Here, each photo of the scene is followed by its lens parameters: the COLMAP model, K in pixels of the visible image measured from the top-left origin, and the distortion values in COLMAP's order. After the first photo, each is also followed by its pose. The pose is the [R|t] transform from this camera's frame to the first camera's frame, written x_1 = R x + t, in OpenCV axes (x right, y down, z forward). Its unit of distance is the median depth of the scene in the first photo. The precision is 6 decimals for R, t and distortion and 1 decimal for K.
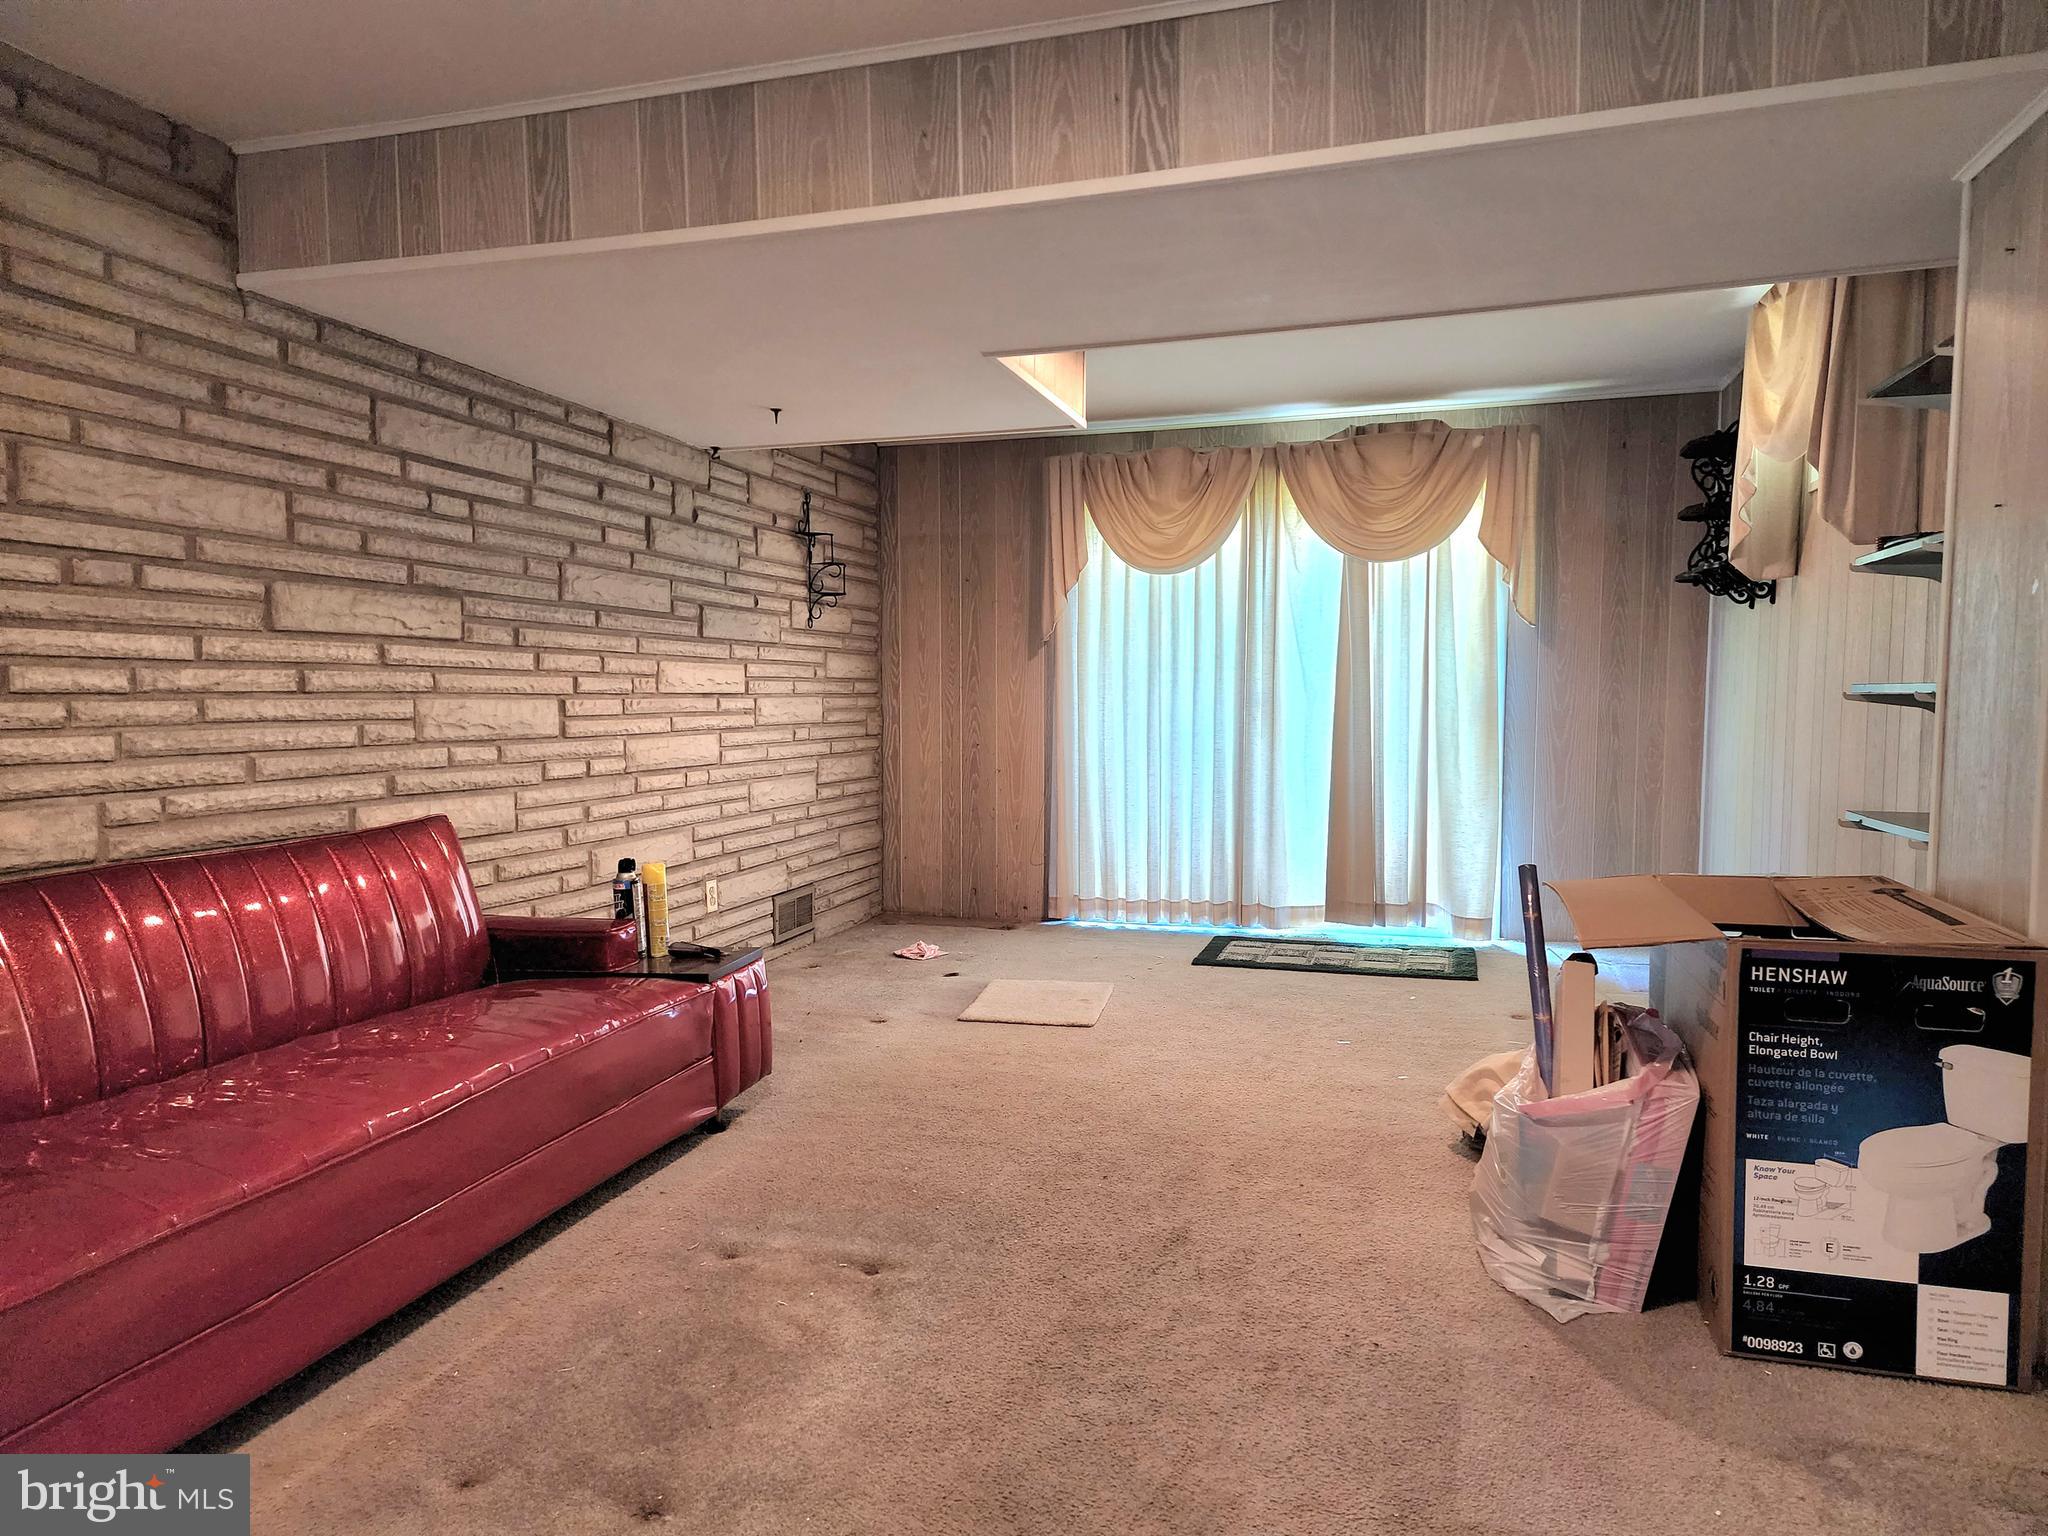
lens RADIAL K [[1375.1, 0, 1035.0], [0, 1375.1, 783.2], [0, 0, 1]] dist [0.092401, -0.071250]
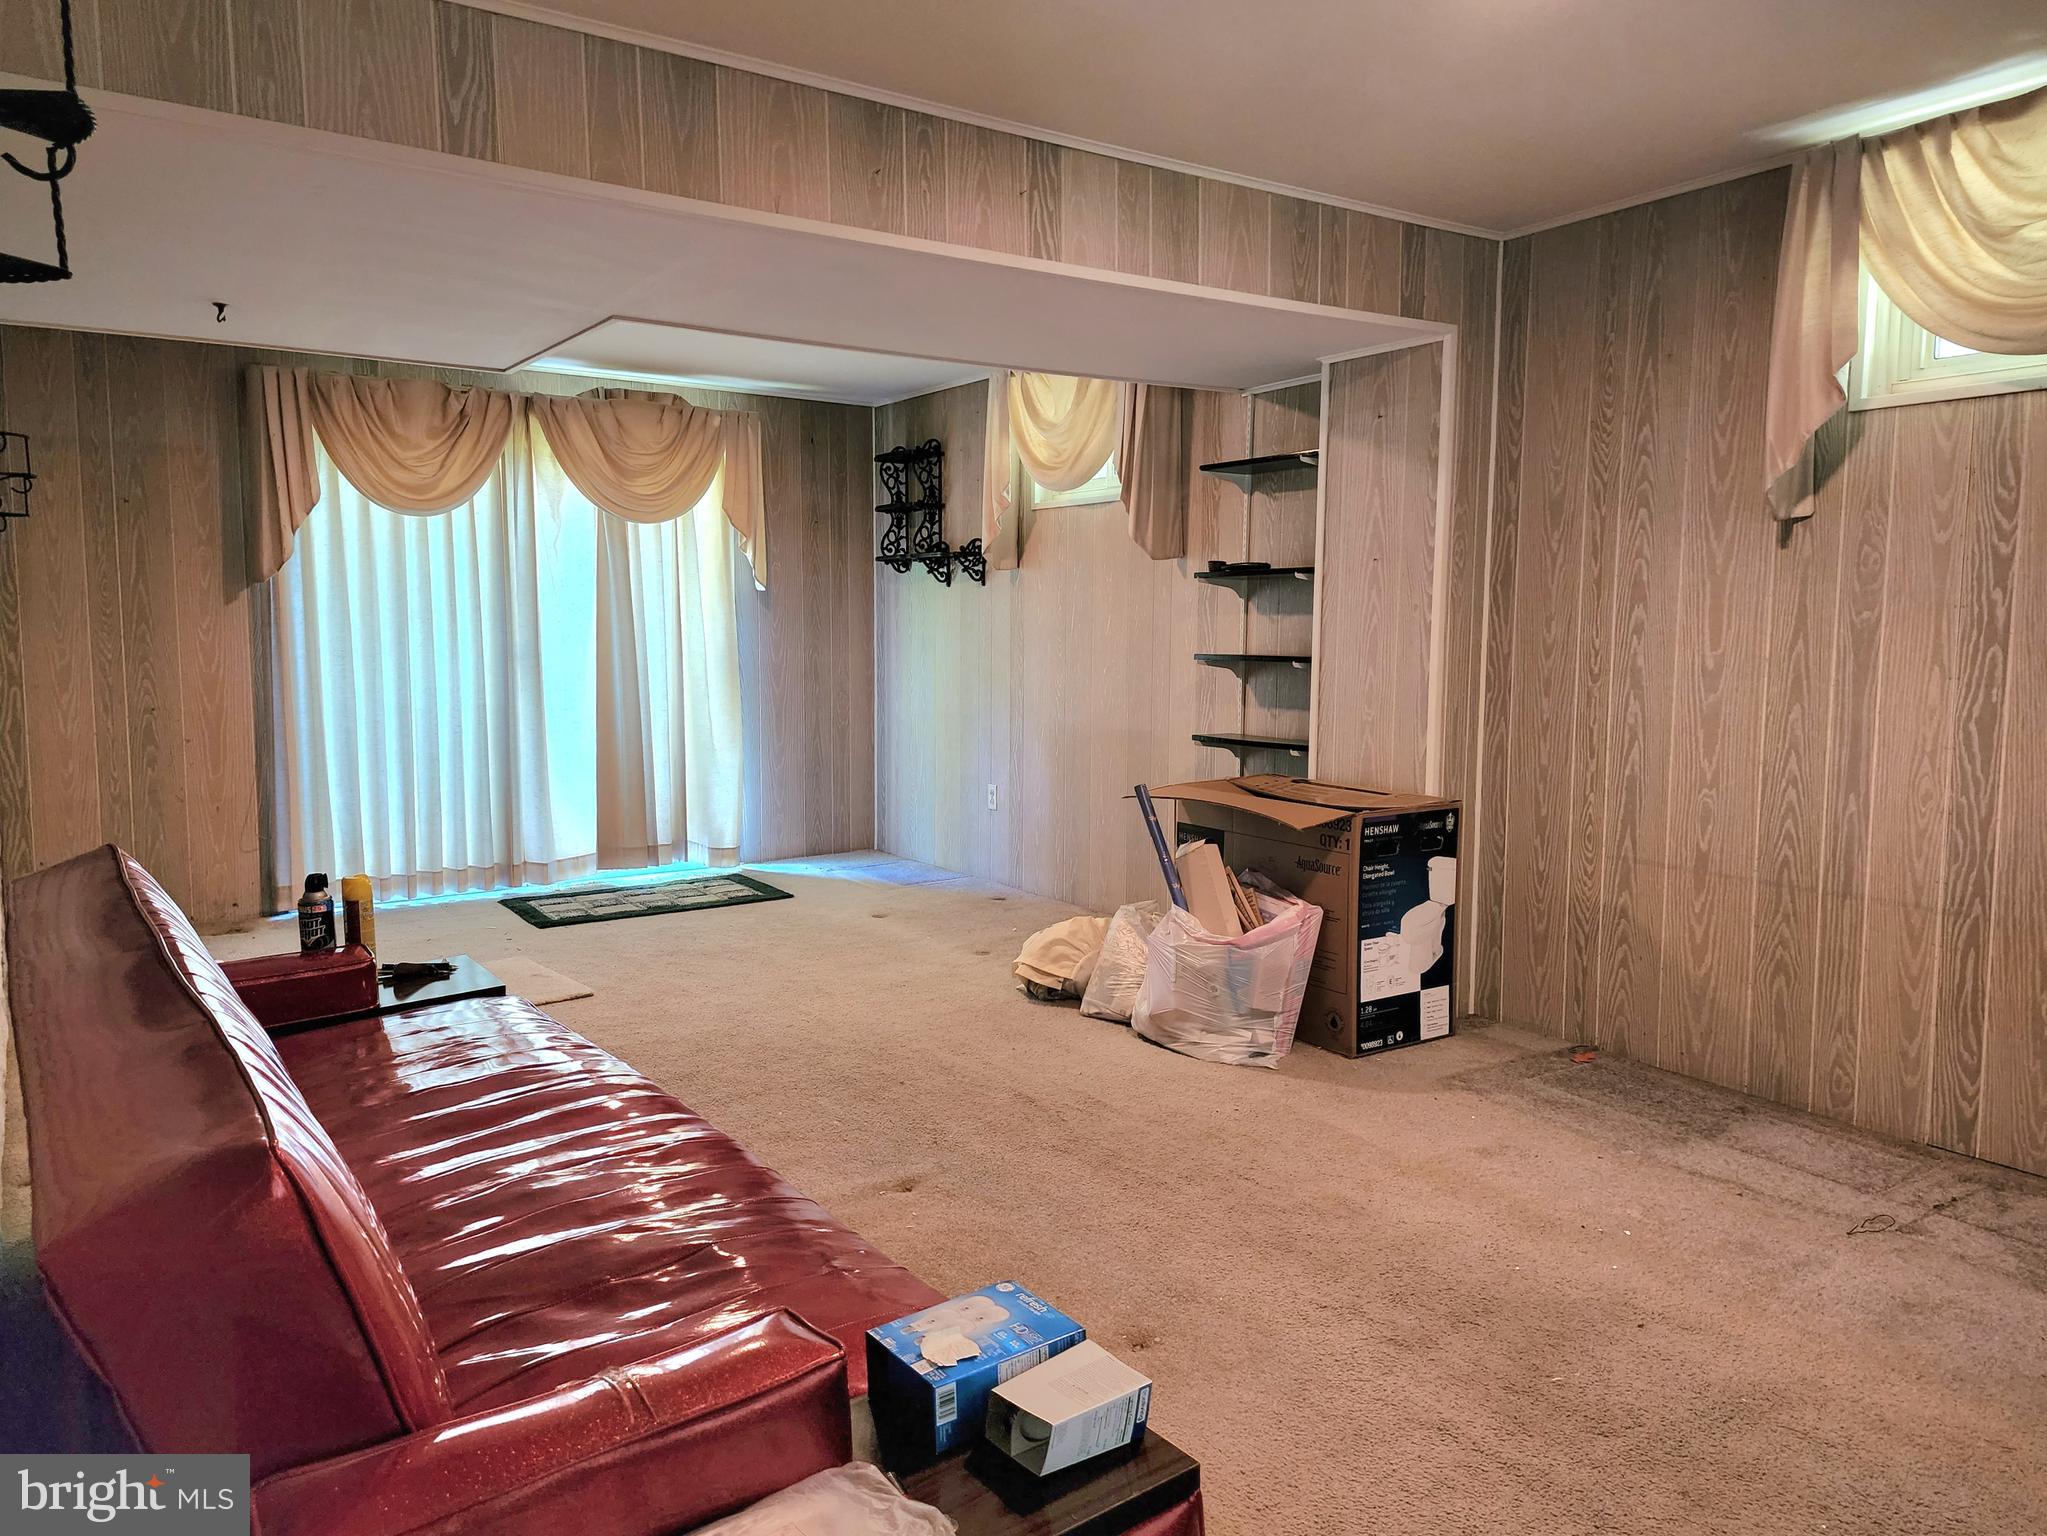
lens RADIAL K [[1409.7, 0, 1024.3], [0, 1409.7, 747.9], [0, 0, 1]] dist [0.134315, -0.128213]
pose [[0.628655, -0.061556, 0.775244, -0.845467], [0.043156, 0.998088, 0.044254, -0.048150], [-0.776486, 0.005636, 0.630109, 0.176041]]
